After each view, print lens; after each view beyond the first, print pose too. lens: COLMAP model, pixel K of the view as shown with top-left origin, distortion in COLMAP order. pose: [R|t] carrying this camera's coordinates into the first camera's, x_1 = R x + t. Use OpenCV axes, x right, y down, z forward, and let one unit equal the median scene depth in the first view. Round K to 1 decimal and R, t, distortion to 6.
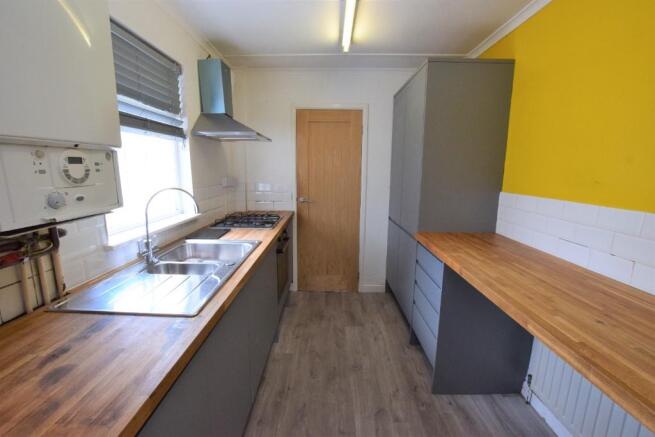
lens RADIAL K [[295.0, 0, 327.5], [0, 295.0, 218.5], [0, 0, 1]] dist [-0.000723, -0.000110]
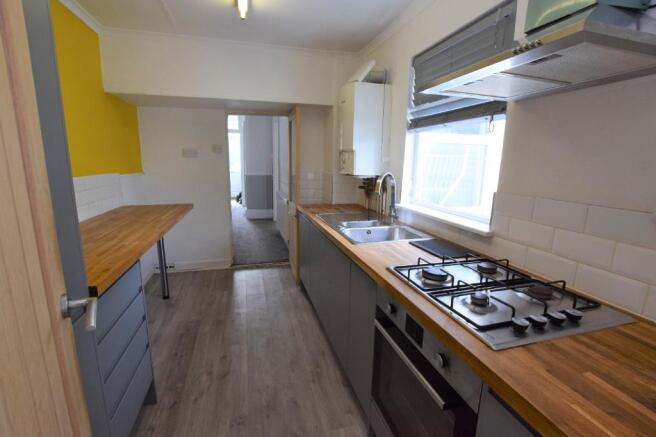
lens RADIAL K [[295.5, 0, 328.0], [0, 295.5, 218.5], [0, 0, 1]] dist [-0.000723, -0.000110]
pose [[-0.962127, 0.031422, -0.270784, 0.081282], [-0.067342, 0.935150, 0.347791, -0.309734], [0.264153, 0.352855, -0.897617, 1.889380]]
